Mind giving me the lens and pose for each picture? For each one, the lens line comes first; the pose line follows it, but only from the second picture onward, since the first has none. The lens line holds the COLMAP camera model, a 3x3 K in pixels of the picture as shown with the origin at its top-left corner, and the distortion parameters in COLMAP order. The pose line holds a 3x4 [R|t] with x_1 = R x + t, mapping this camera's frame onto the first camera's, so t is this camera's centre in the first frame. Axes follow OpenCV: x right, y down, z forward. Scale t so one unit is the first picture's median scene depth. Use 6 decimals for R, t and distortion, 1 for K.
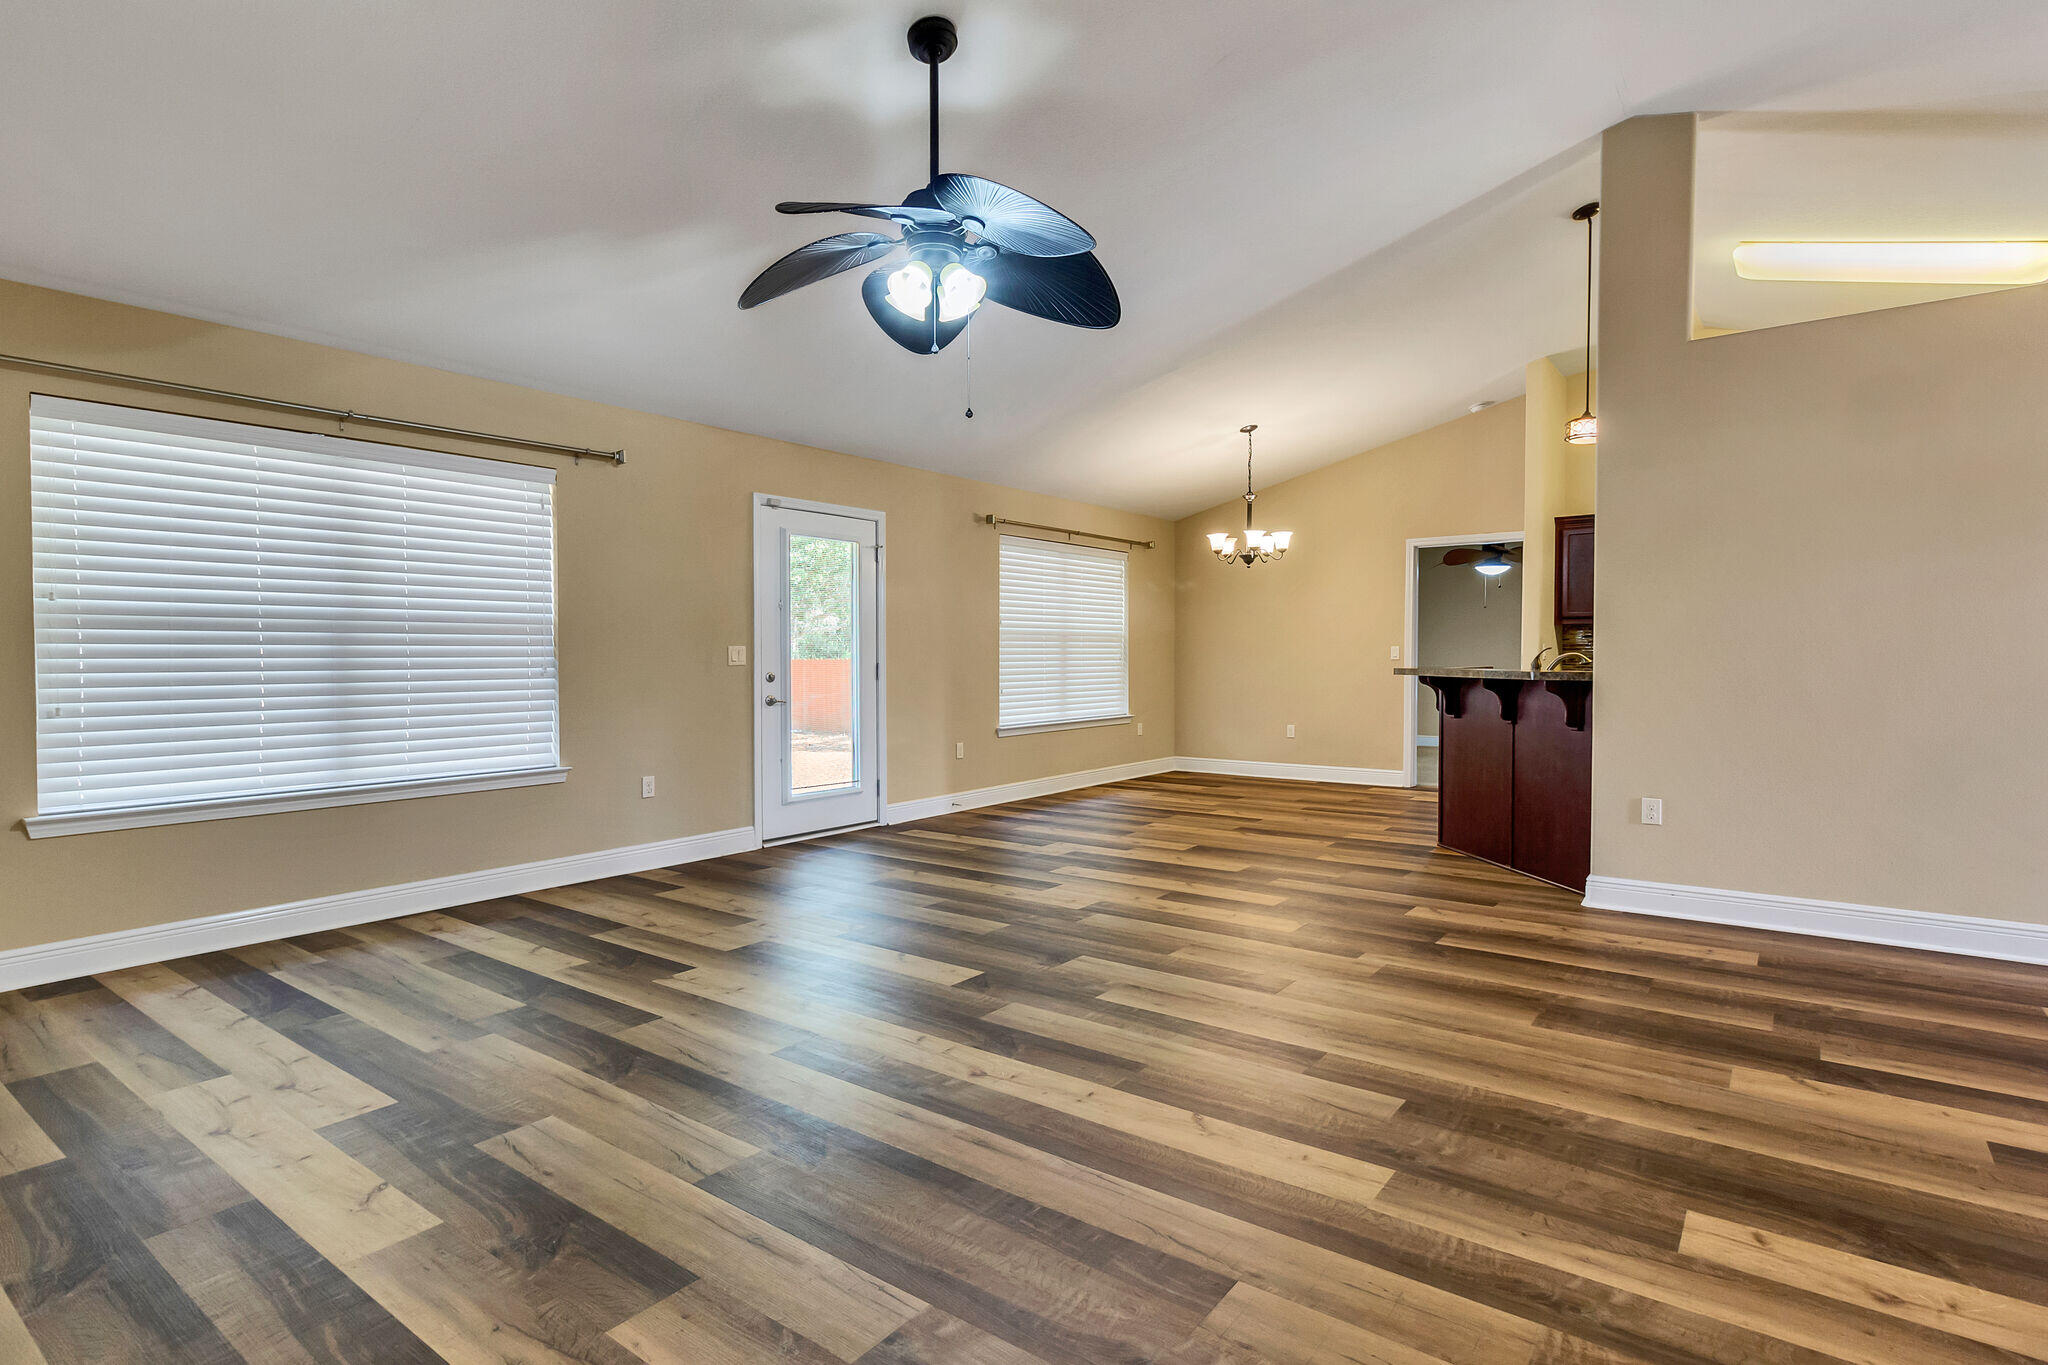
lens RADIAL K [[1009.7, 0, 1024.0], [0, 1009.7, 682.5], [0, 0, 1]] dist [-0.002331, 0.000041]
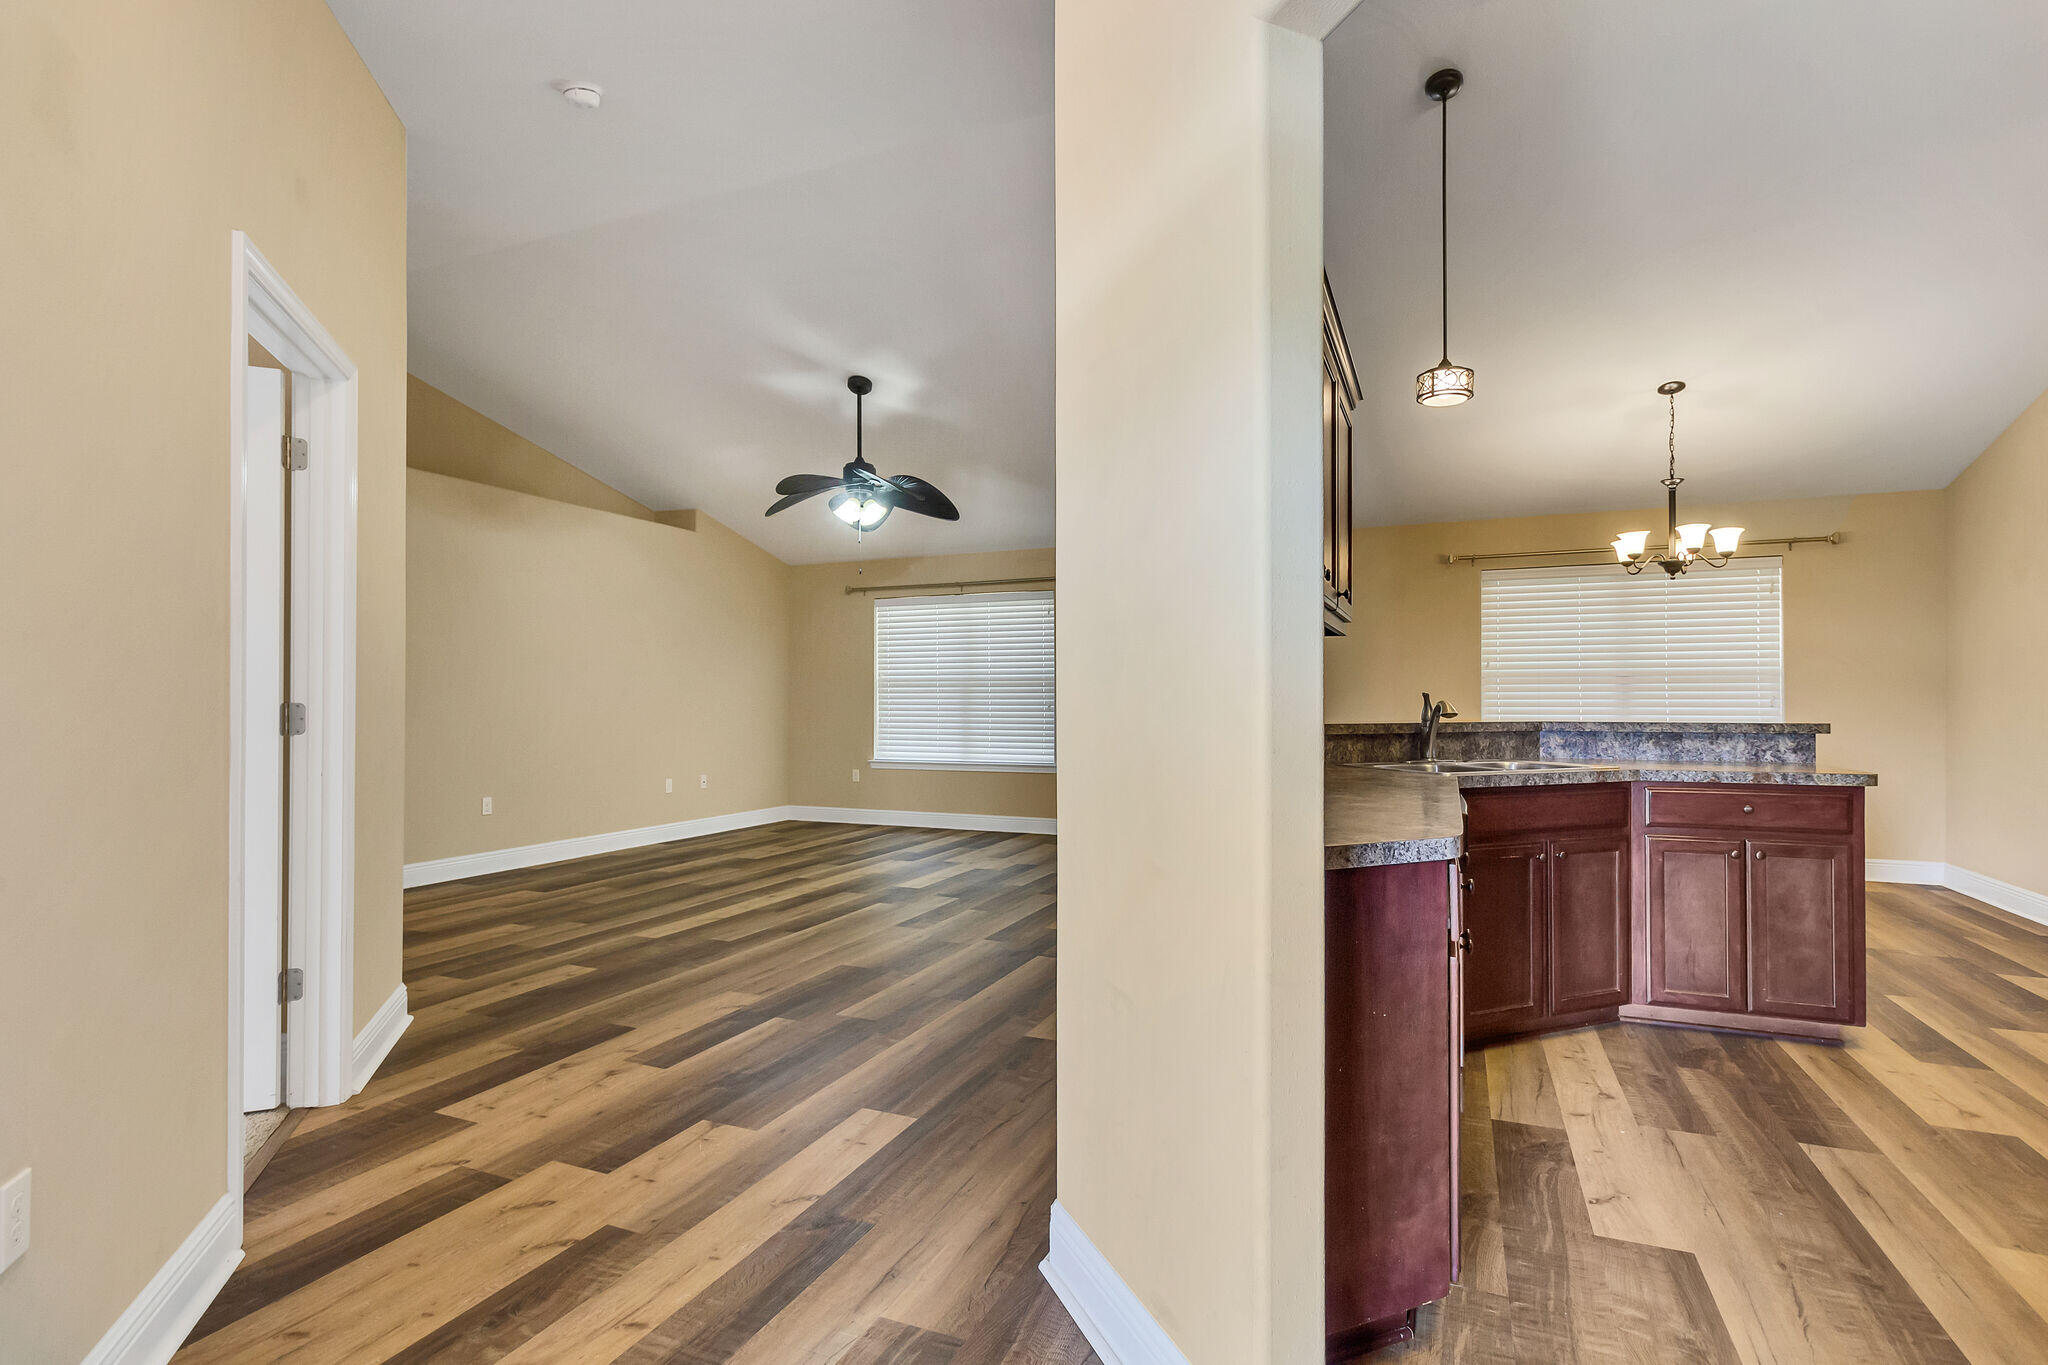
lens RADIAL K [[1009.7, 0, 1024.0], [0, 1009.7, 682.5], [0, 0, 1]] dist [-0.002331, 0.000041]
pose [[0.224888, -0.012034, -0.974310, 1.968010], [-0.024256, 0.999545, -0.017945, -0.036498], [0.974083, 0.027669, 0.224494, 0.931496]]
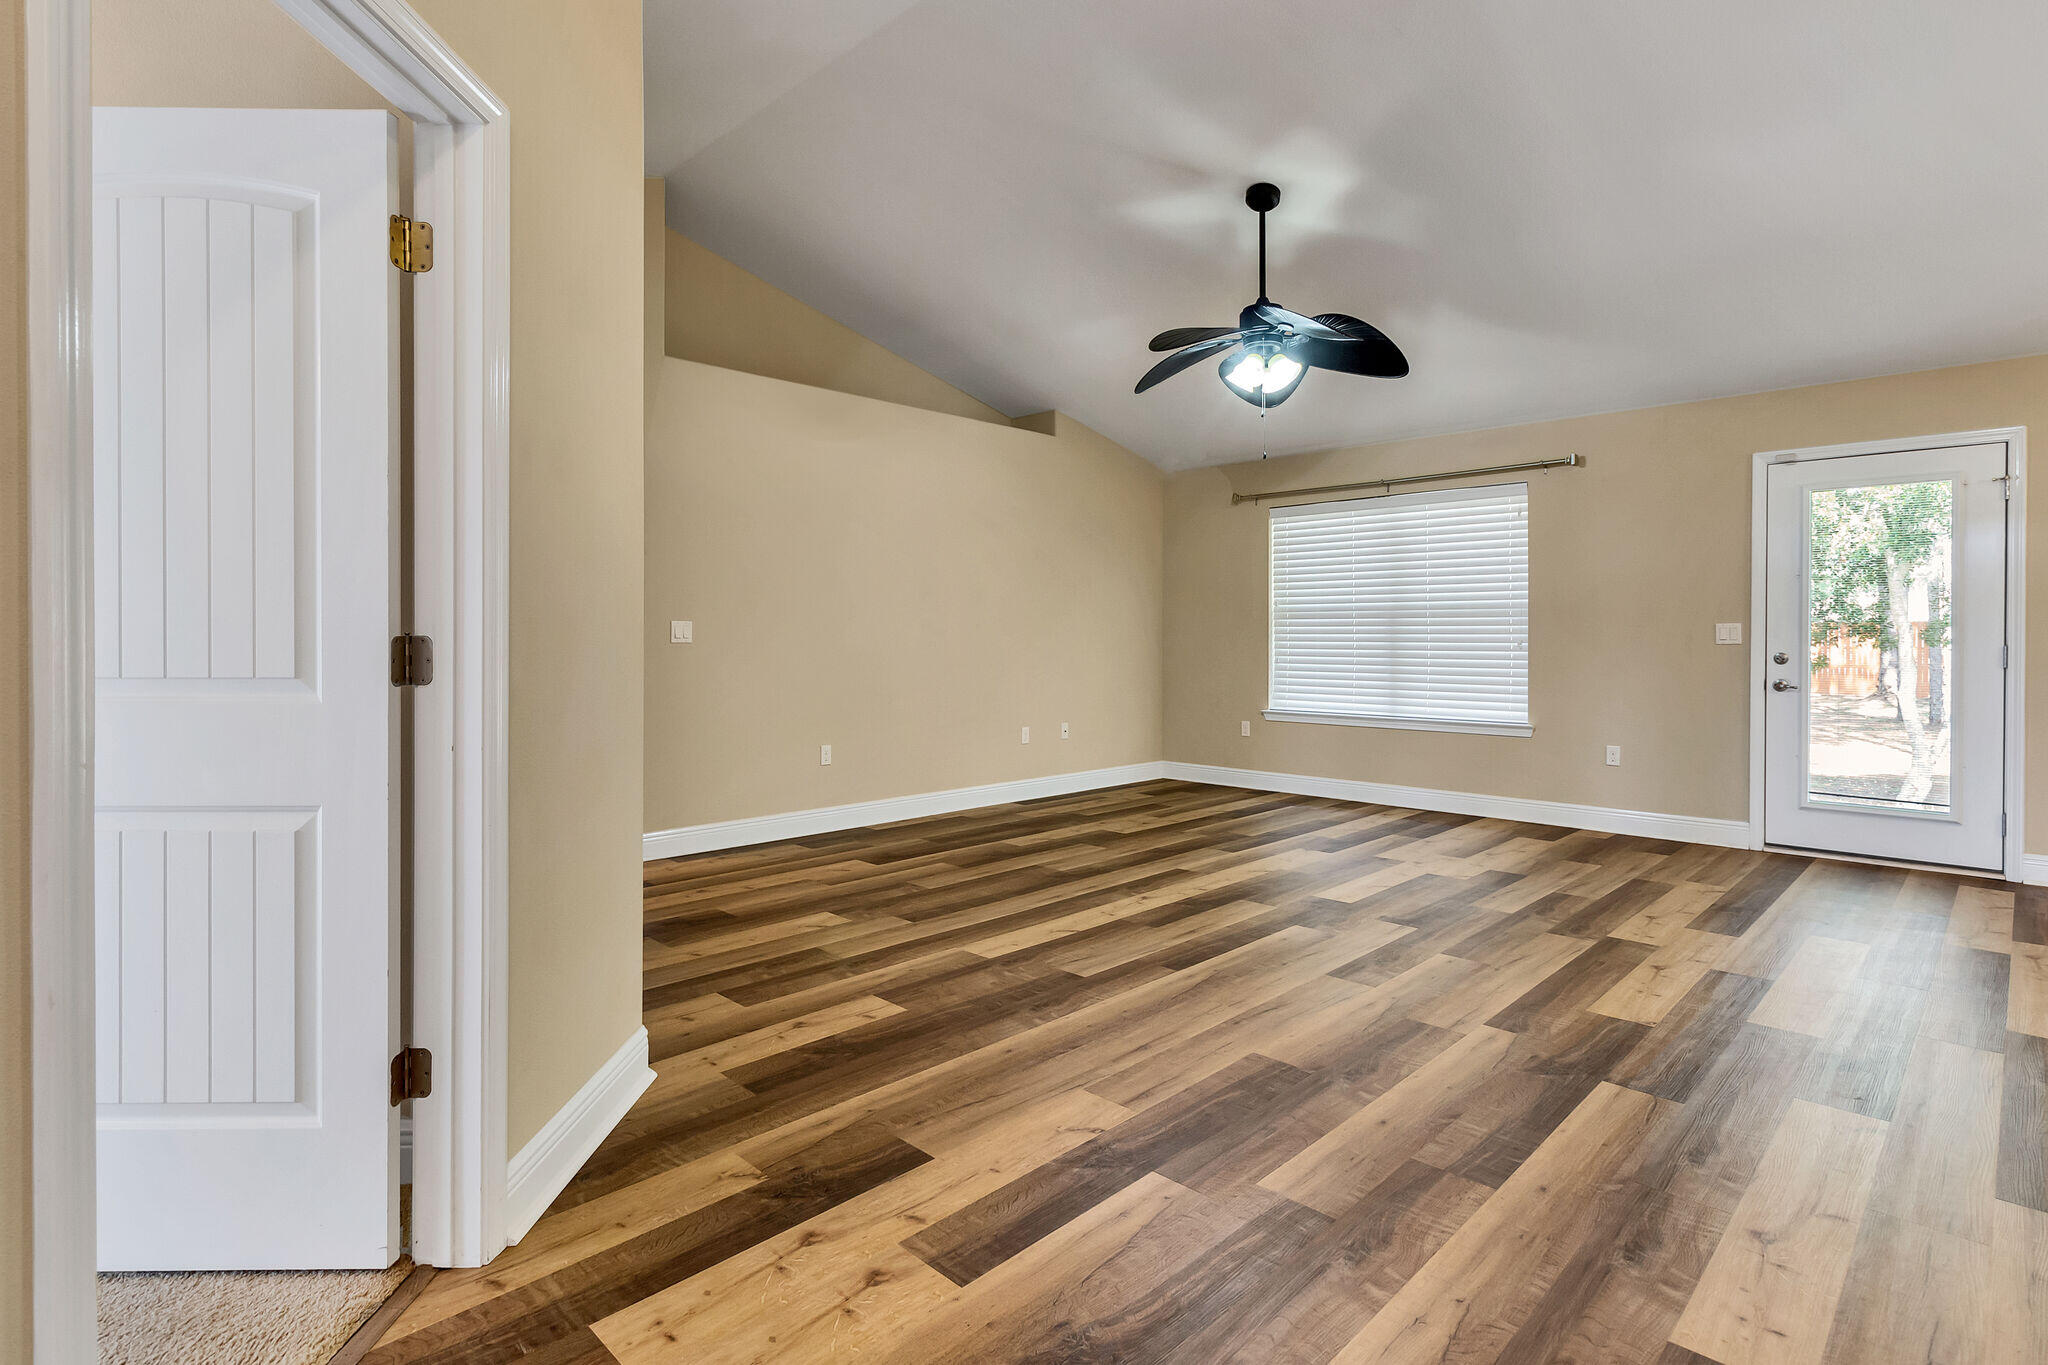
lens RADIAL K [[1040.6, 0, 998.0], [0, 1040.6, 638.5], [0, 0, 1]] dist [-0.001554, -0.000107]
pose [[-0.155697, 0.007960, -0.987773, 1.461882], [-0.024773, 0.999622, 0.011960, -0.032315], [0.987494, 0.026332, -0.155441, 0.920790]]
